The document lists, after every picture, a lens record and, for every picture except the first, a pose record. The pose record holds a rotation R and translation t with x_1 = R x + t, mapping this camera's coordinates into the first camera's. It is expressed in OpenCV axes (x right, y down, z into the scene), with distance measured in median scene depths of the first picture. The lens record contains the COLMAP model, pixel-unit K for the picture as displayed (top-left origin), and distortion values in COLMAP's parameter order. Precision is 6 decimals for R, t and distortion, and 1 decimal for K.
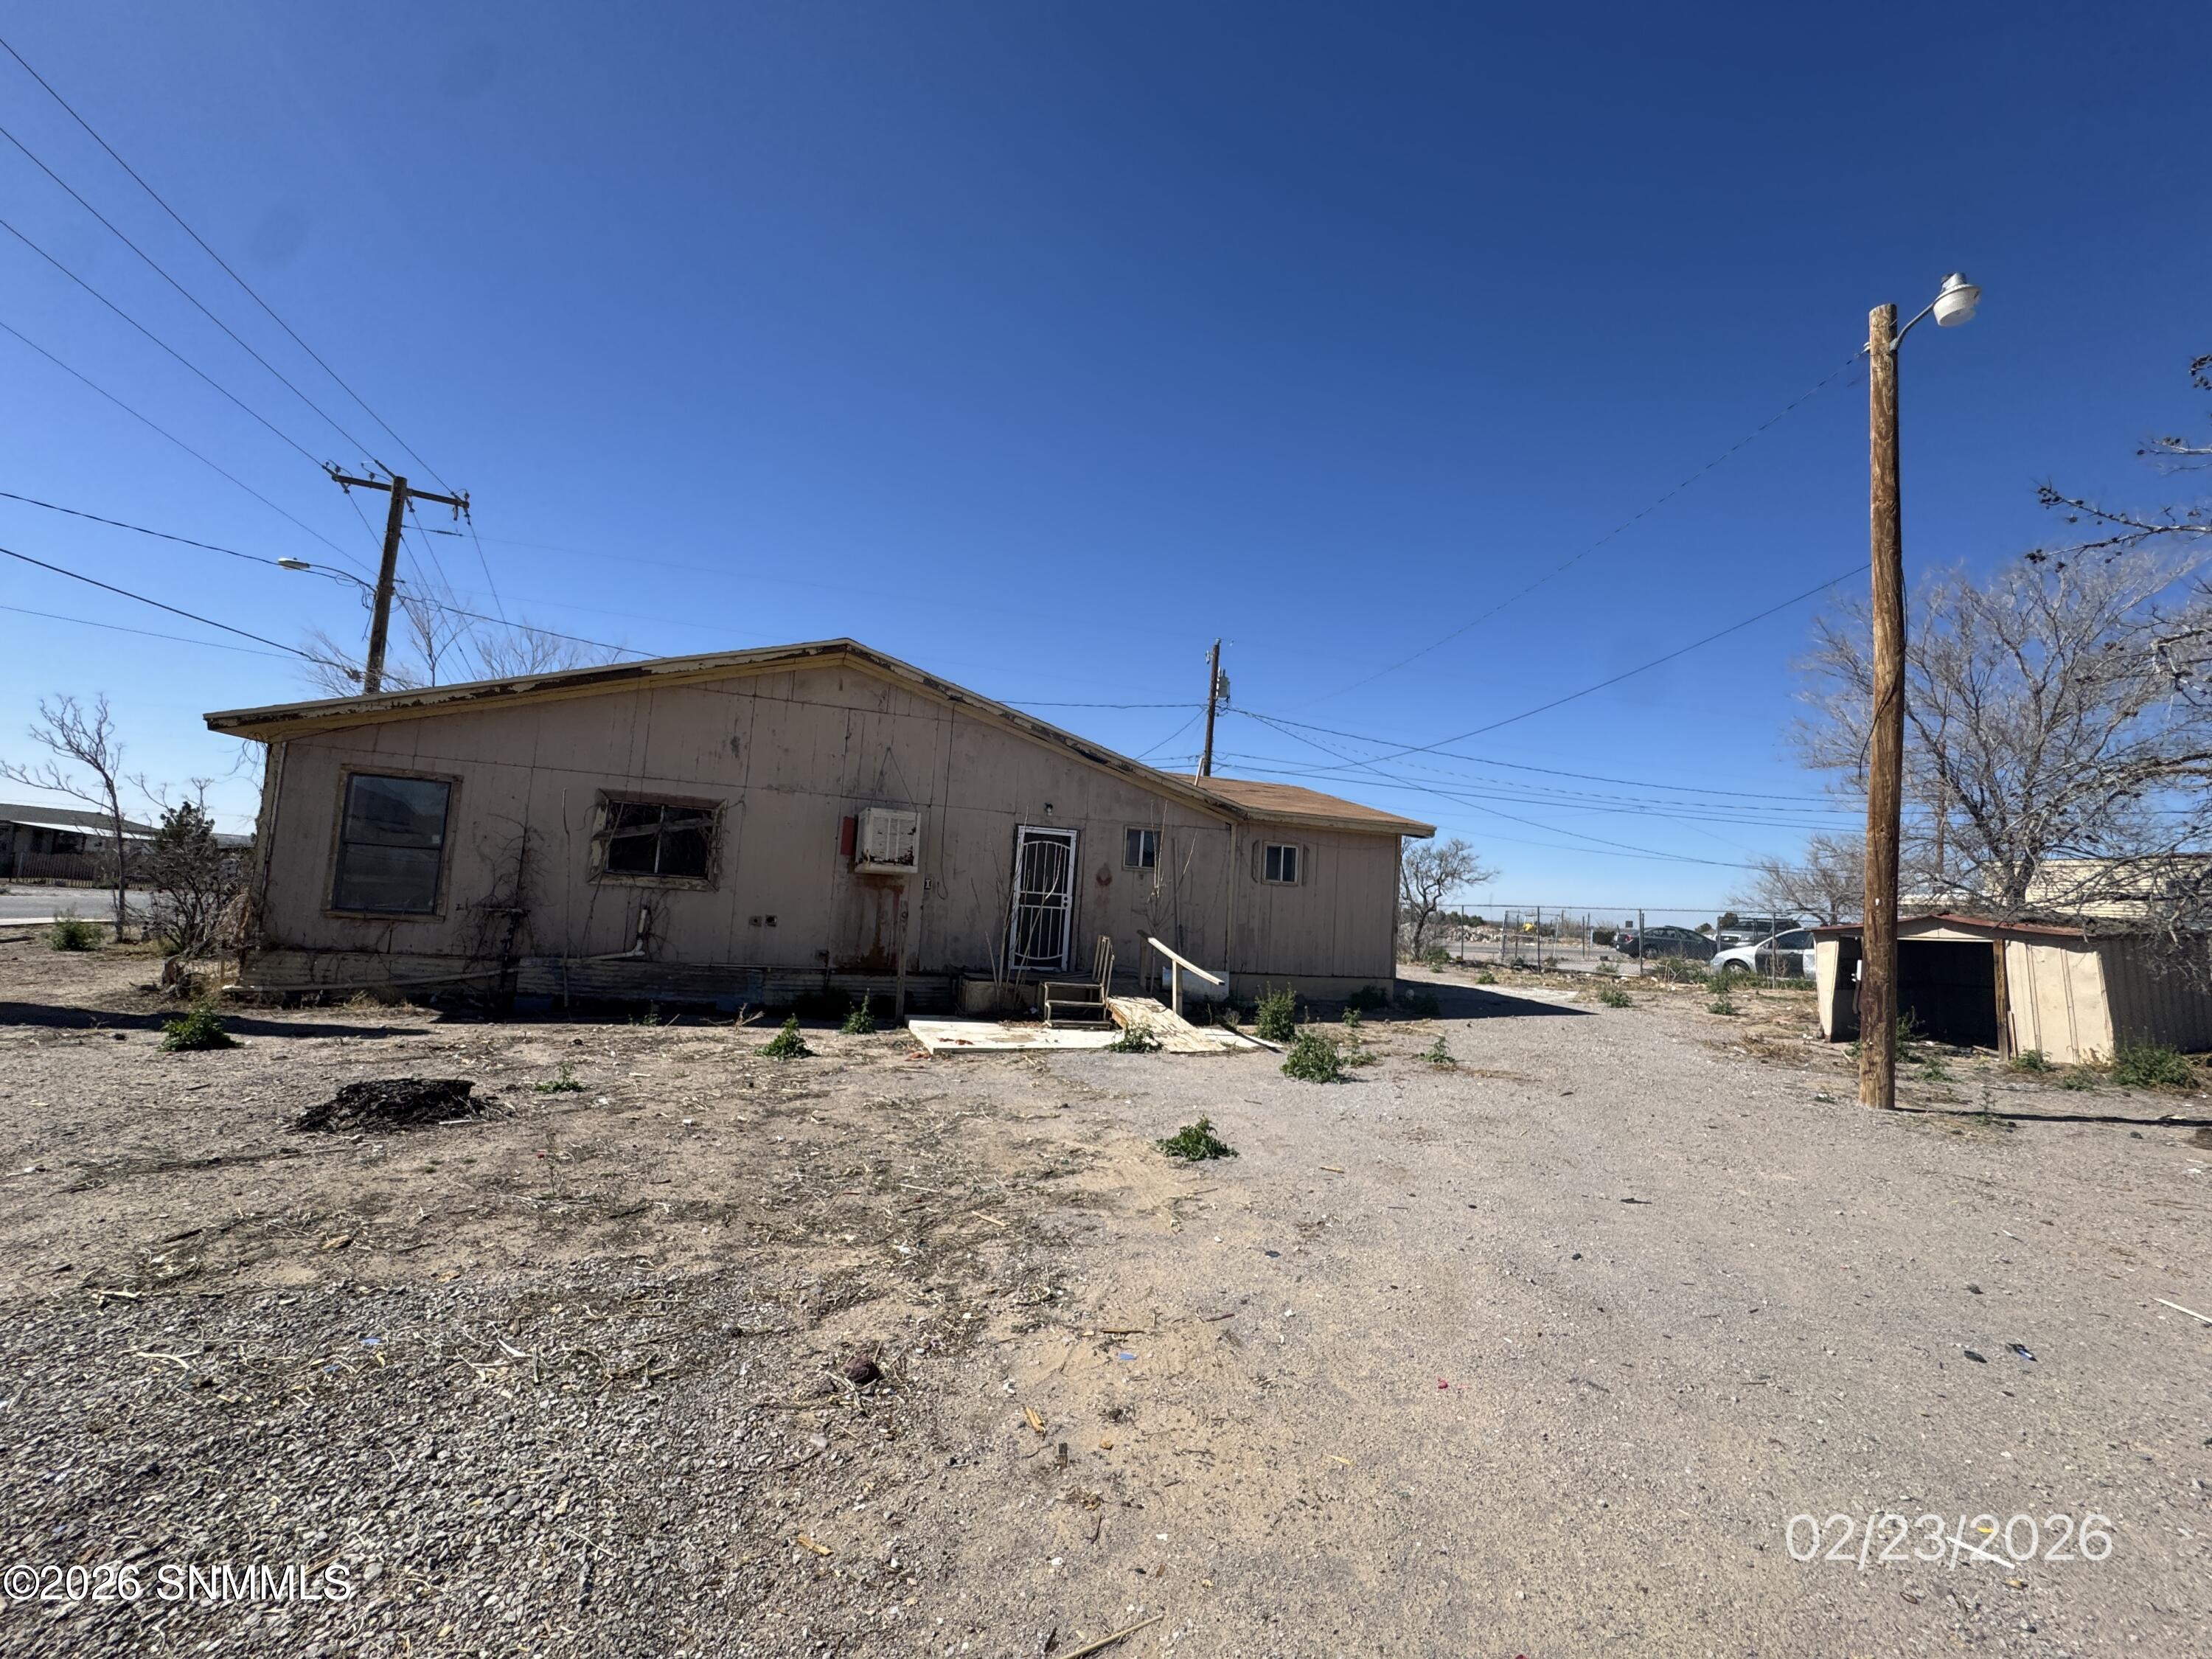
lens RADIAL K [[881.1, 0, 1106.4], [0, 881.1, 830.5], [0, 0, 1]] dist [-0.005464, -0.000154]
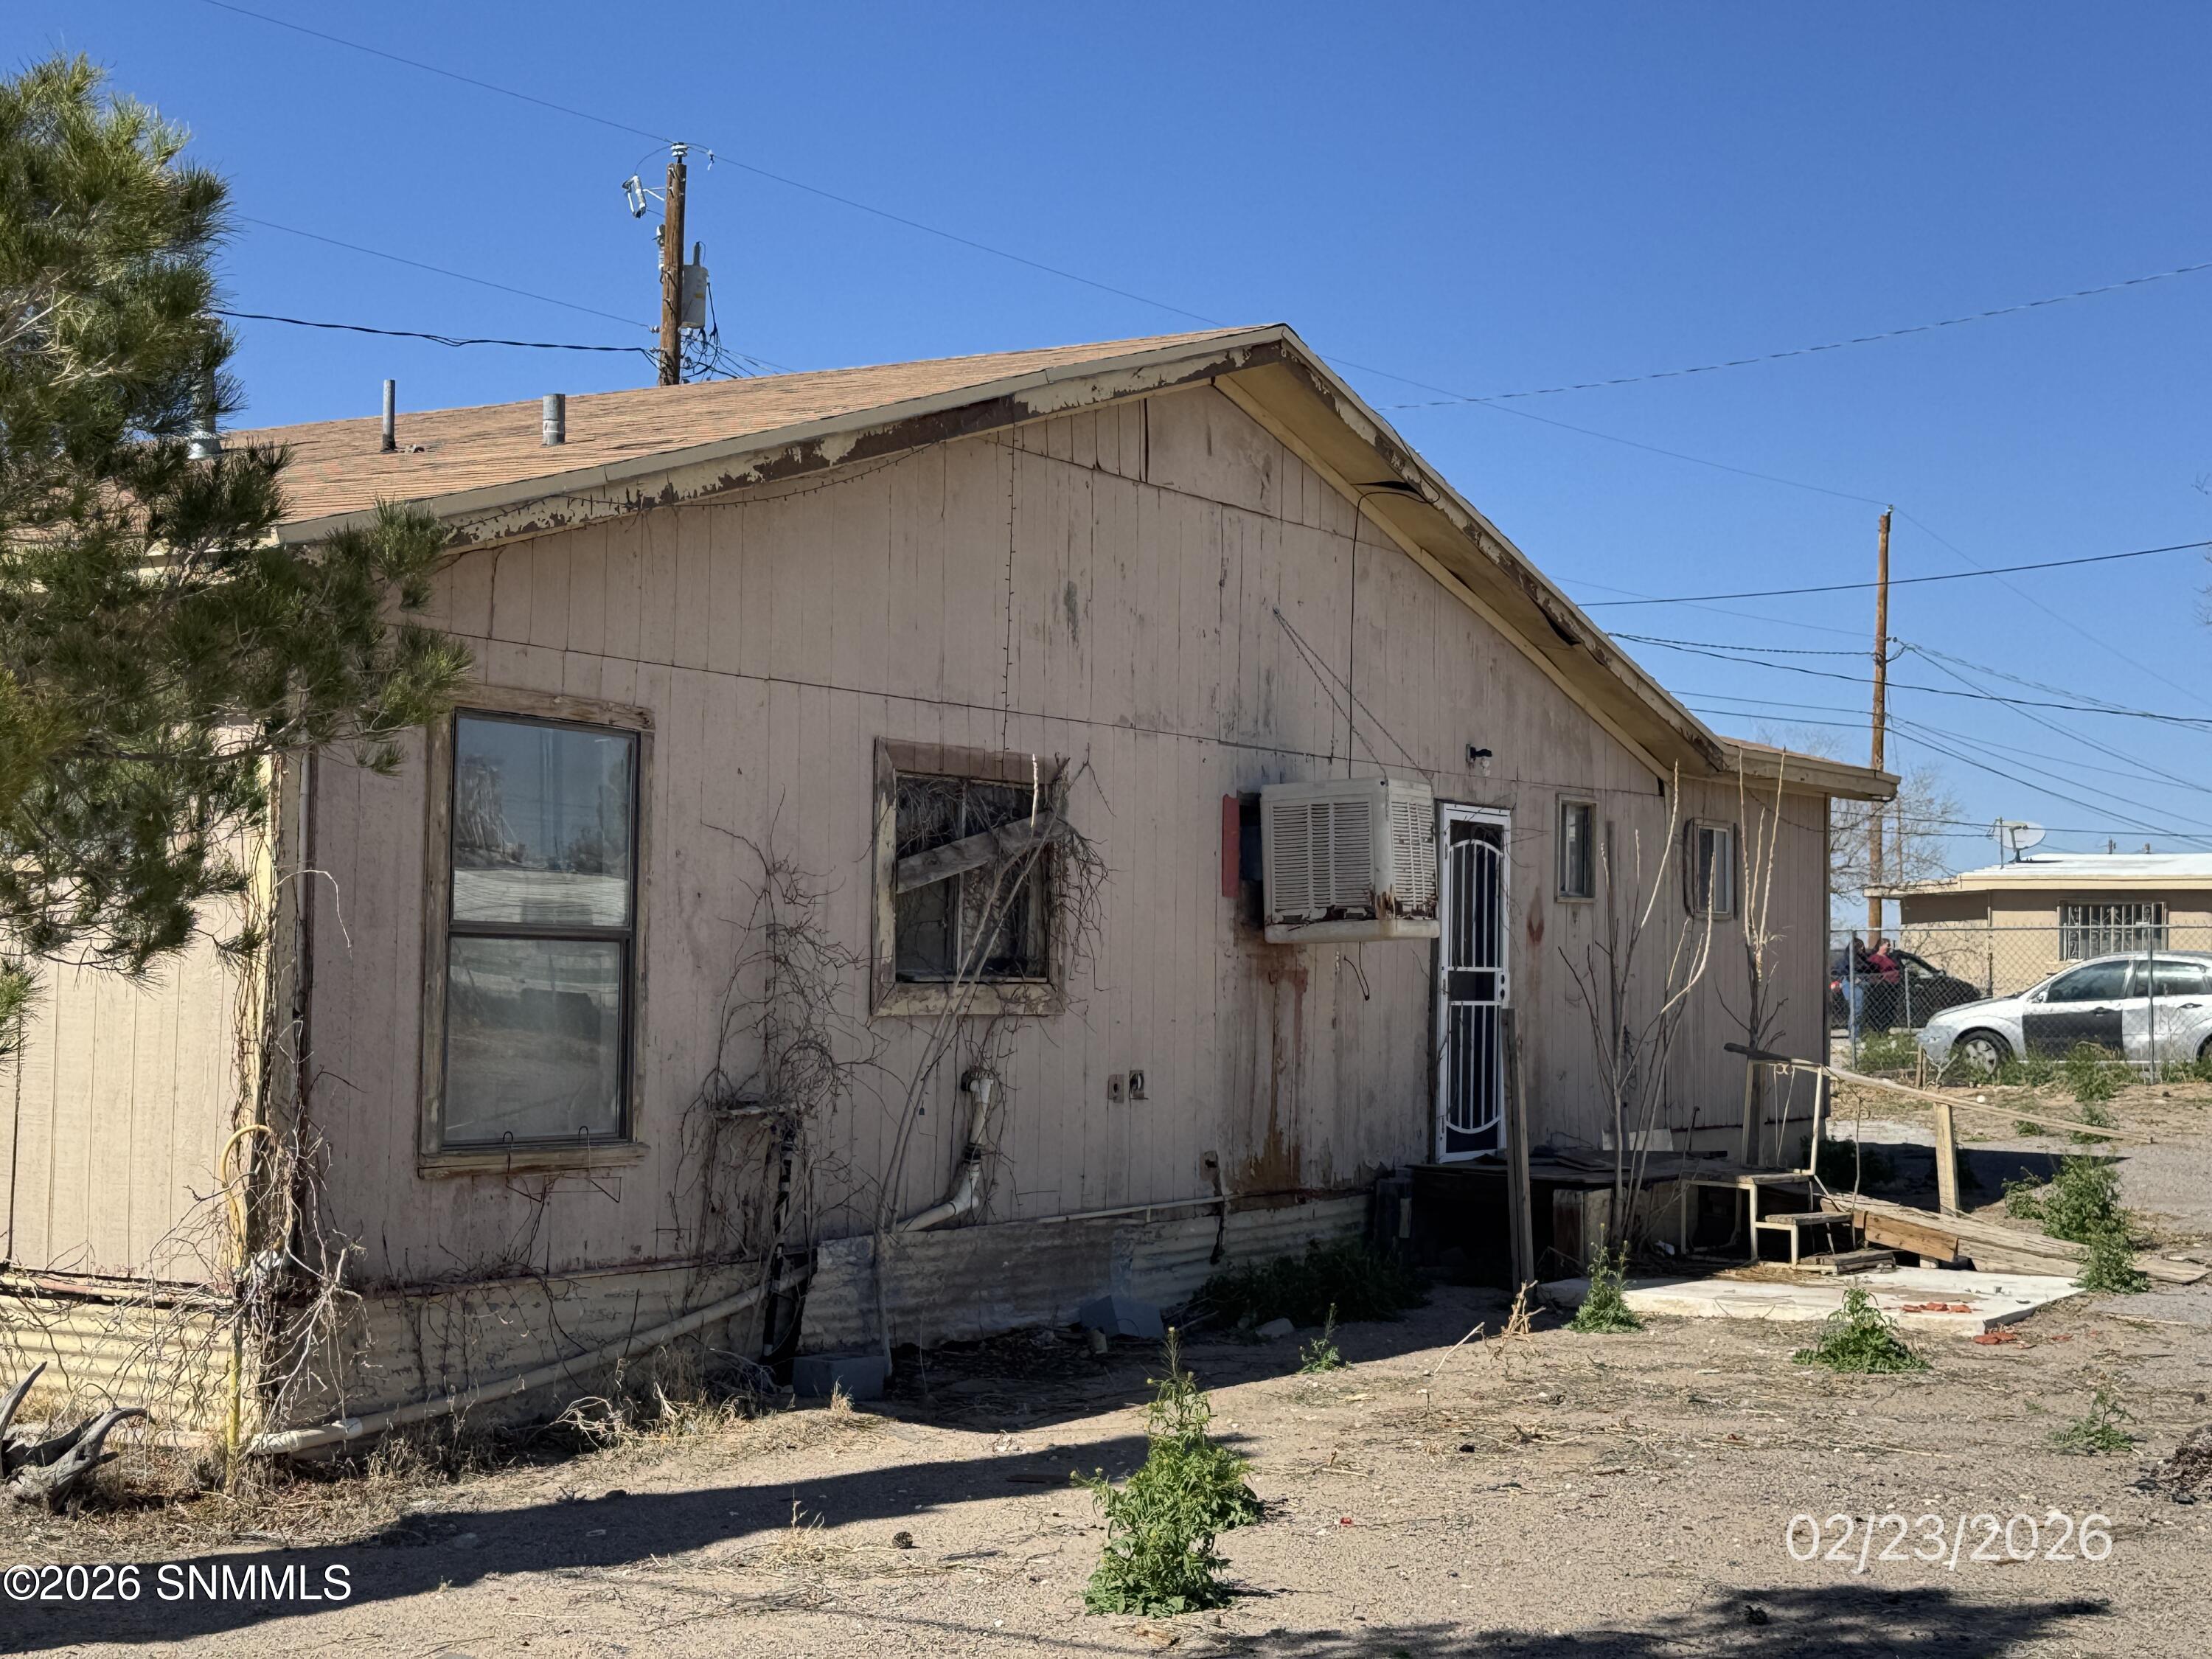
lens RADIAL K [[3060.7, 0, 1112.1], [0, 3060.7, 812.9], [0, 0, 1]] dist [0.118818, 0.000000]
pose [[0.790402, -0.021137, 0.612224, -1.212683], [-0.010242, 0.998809, 0.047706, -0.074883], [-0.612503, -0.043977, 0.789244, -0.001433]]
